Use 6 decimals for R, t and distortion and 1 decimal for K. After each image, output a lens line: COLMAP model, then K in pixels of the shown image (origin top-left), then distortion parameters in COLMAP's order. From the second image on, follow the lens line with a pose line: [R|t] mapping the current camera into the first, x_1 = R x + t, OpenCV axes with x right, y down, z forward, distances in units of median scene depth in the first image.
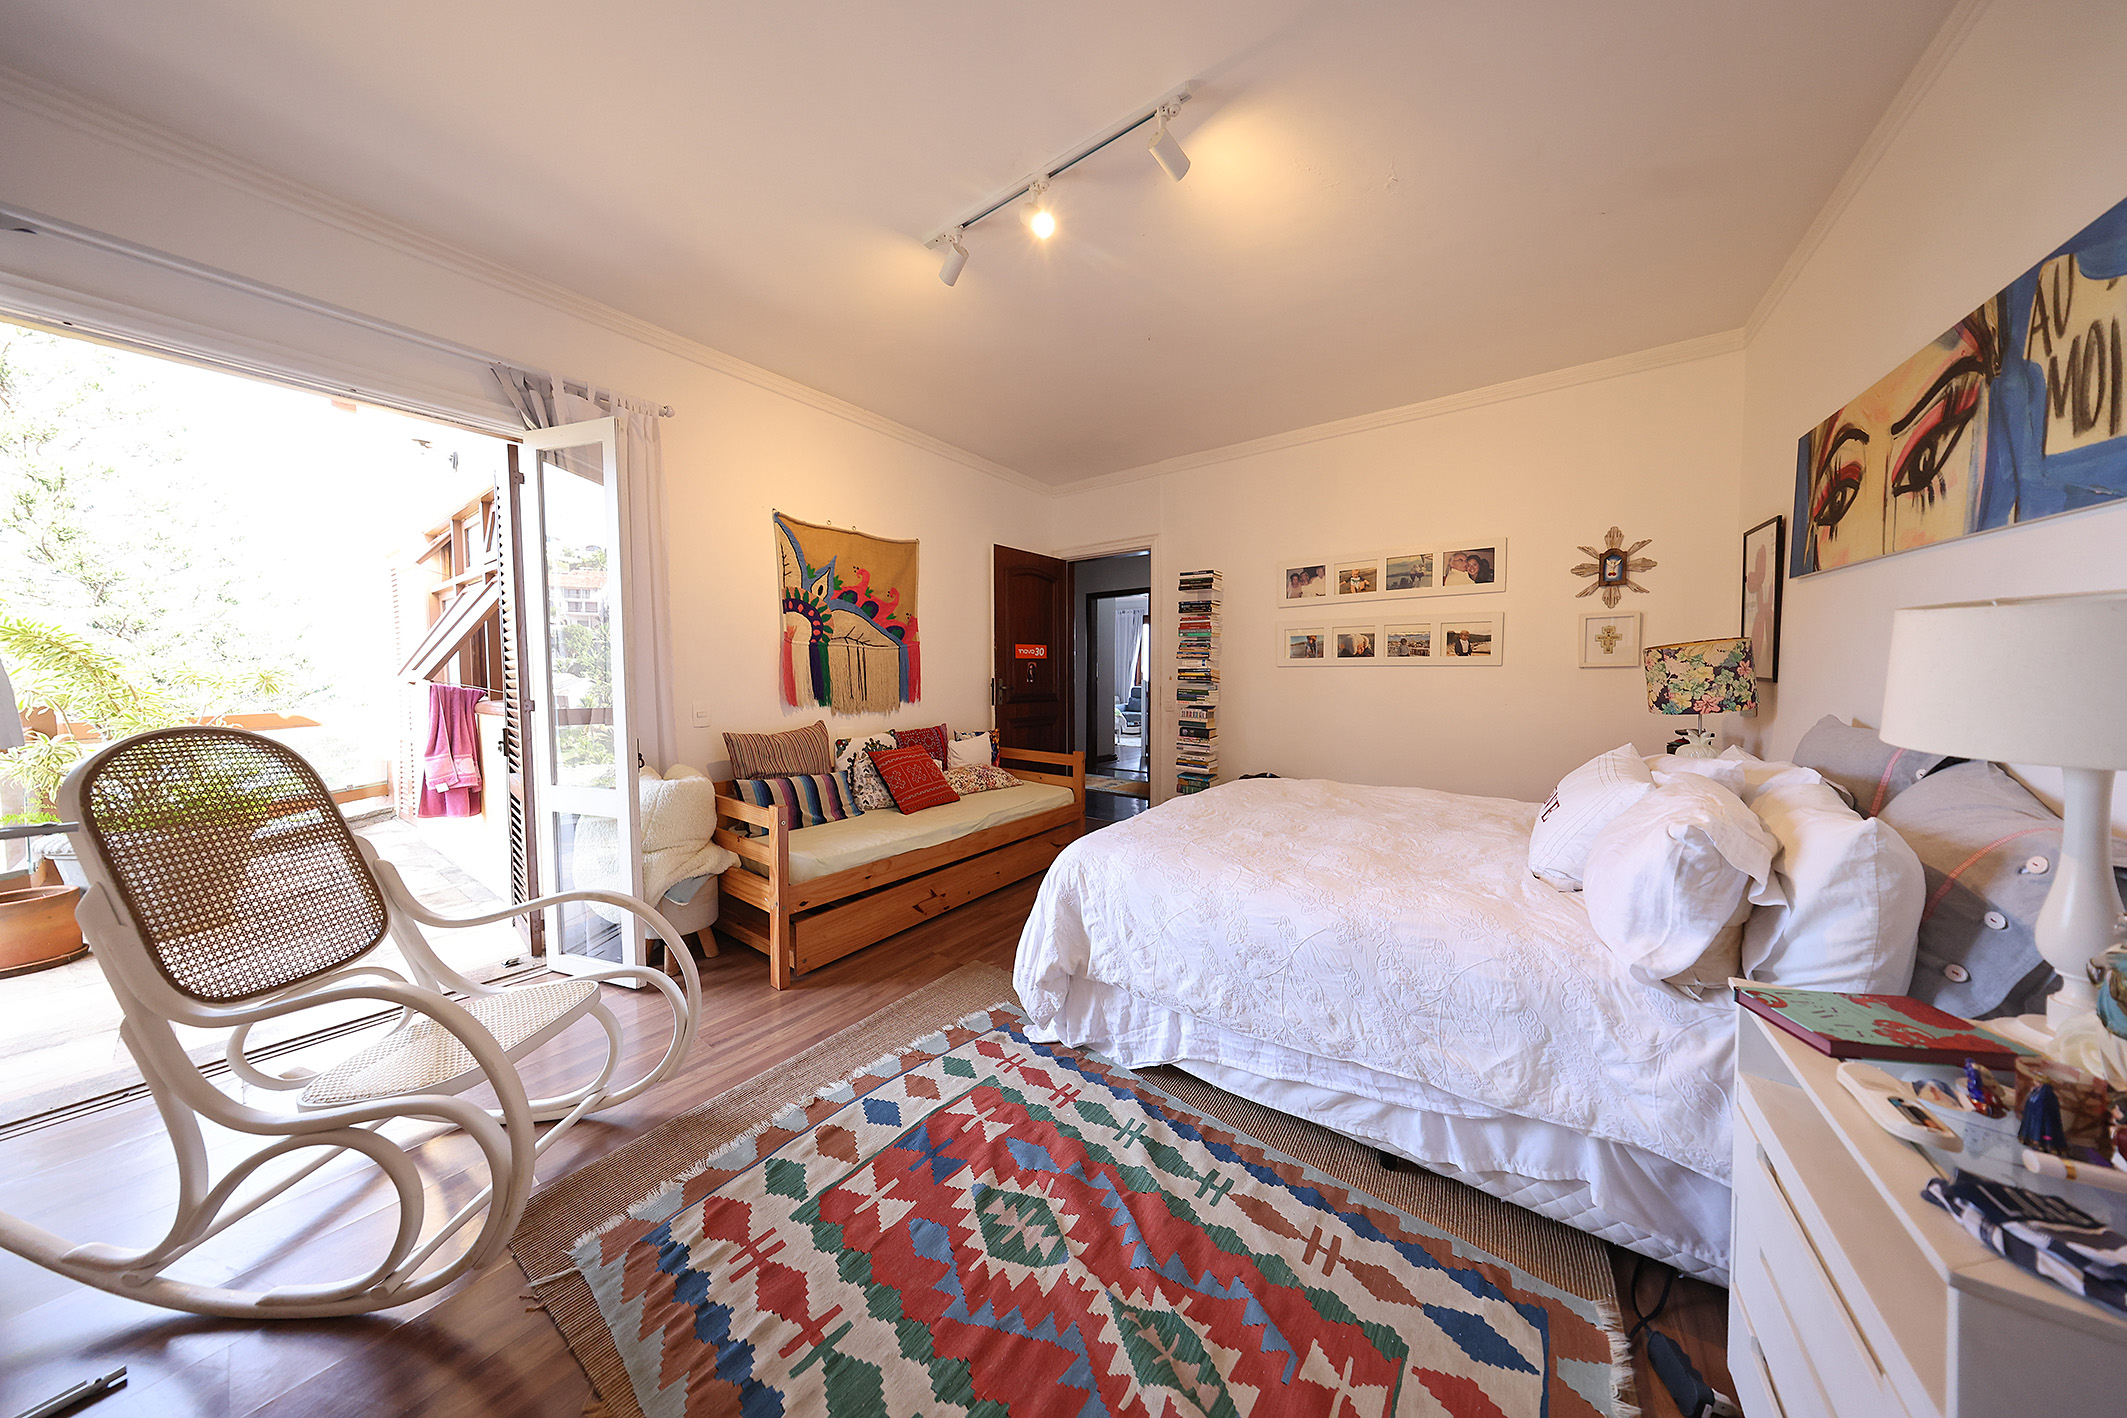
lens RADIAL K [[615.9, 0, 1070.2], [0, 615.9, 704.7], [0, 0, 1]] dist [0.001645, 0.000015]
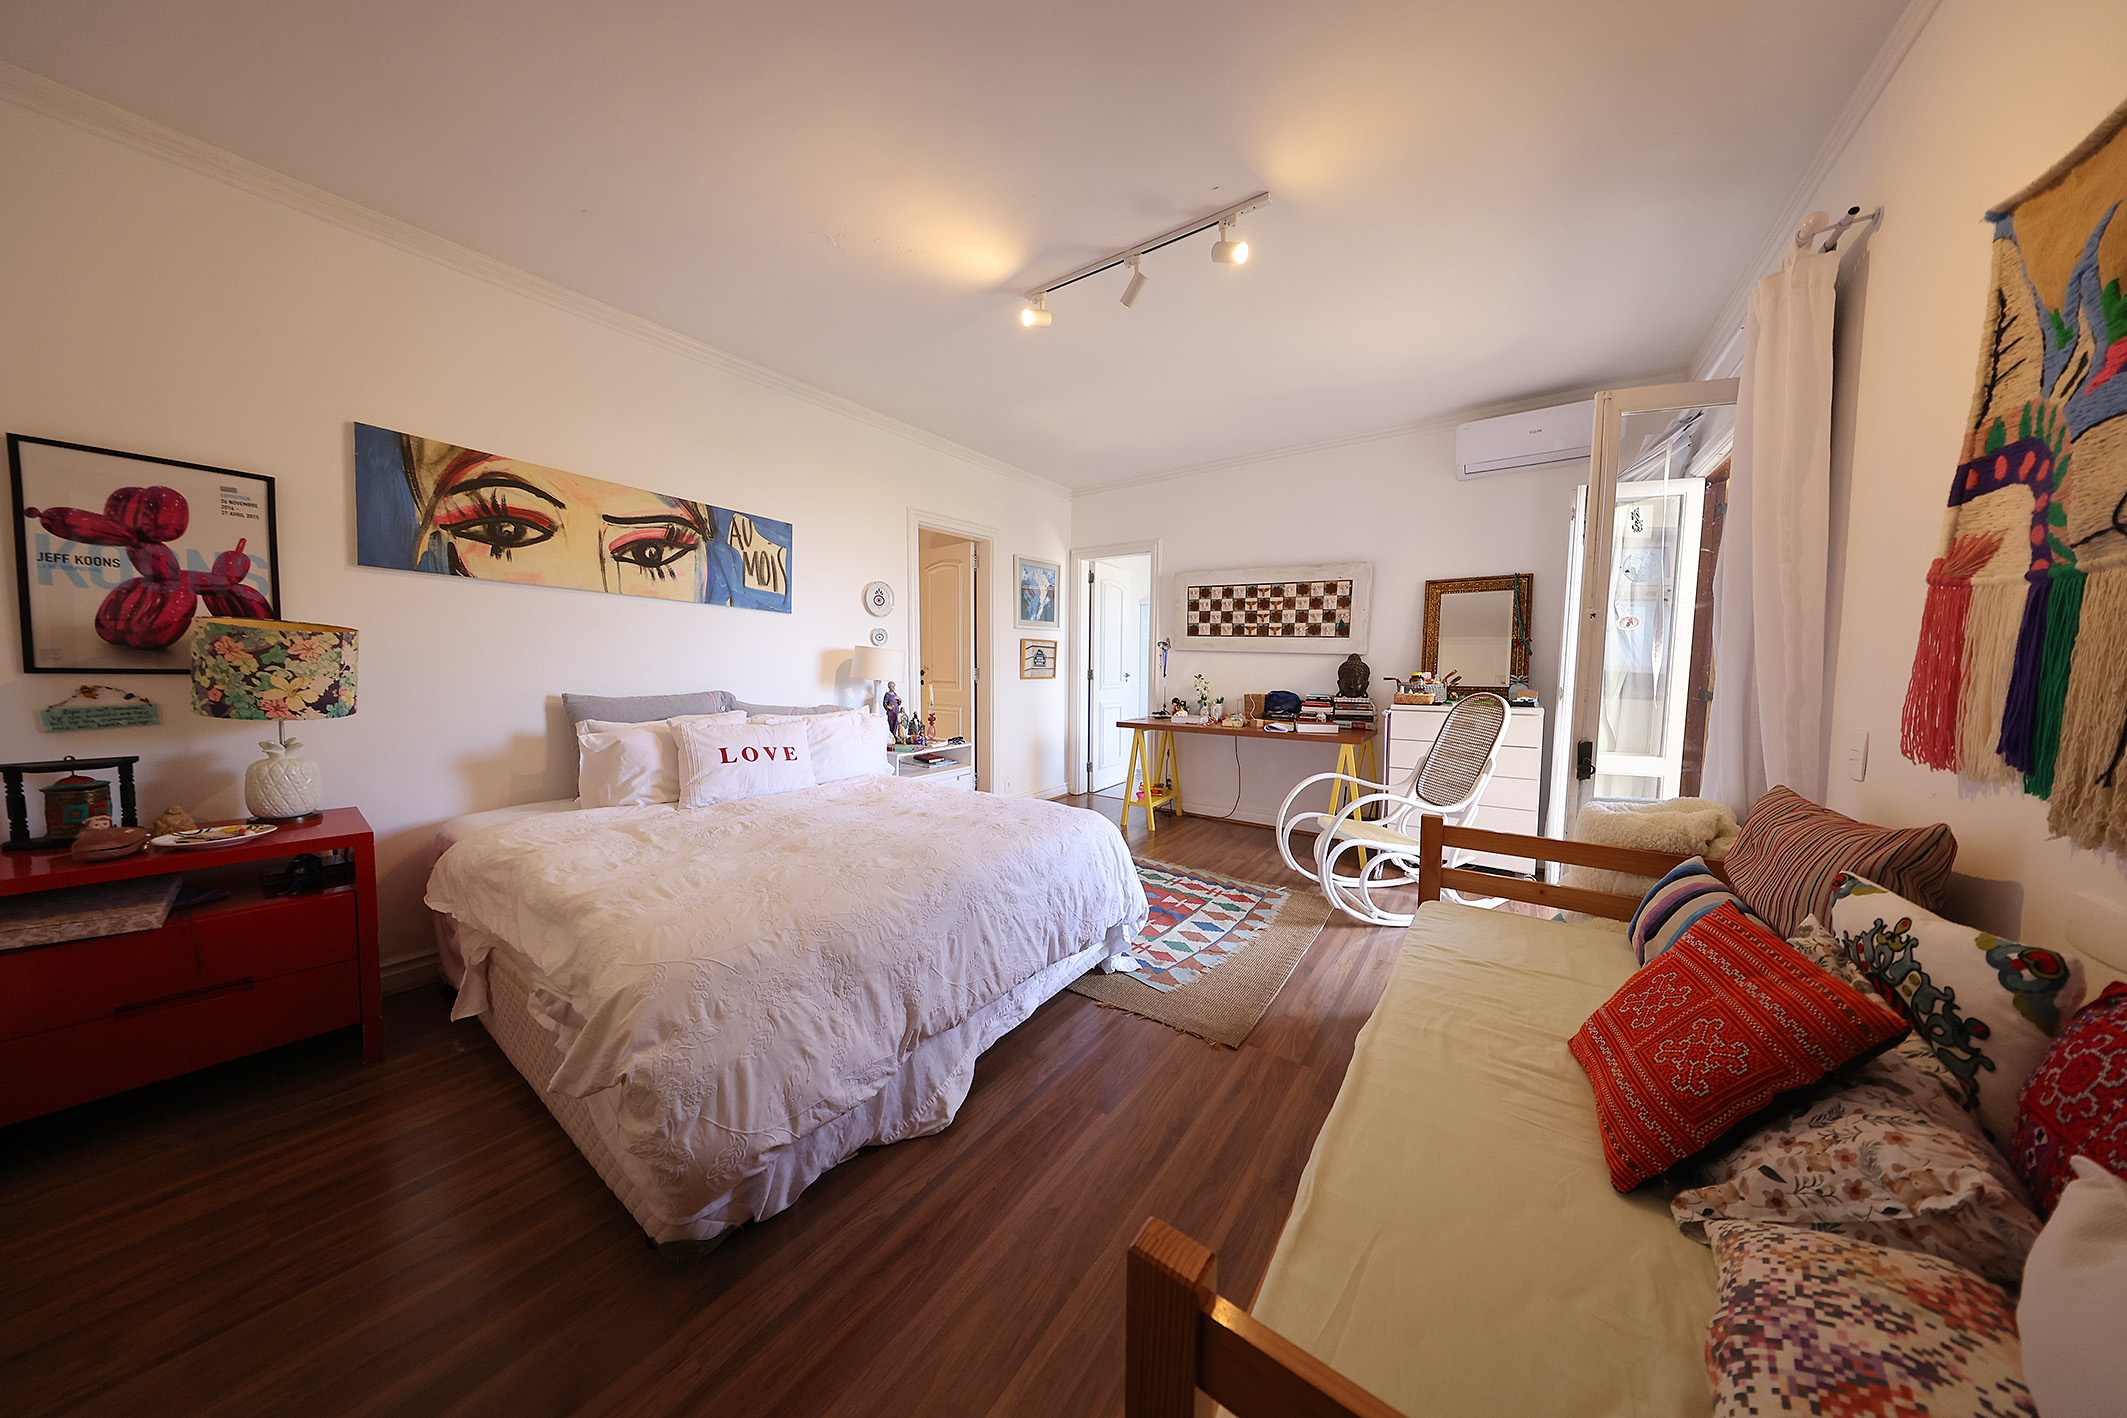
lens RADIAL K [[615.9, 0, 1070.2], [0, 615.9, 704.7], [0, 0, 1]] dist [0.001645, 0.000015]
pose [[-0.999950, -0.005579, -0.008256, 0.103989], [-0.006521, 0.992901, 0.118761, -0.165457], [0.007535, 0.118809, -0.992889, 2.996137]]
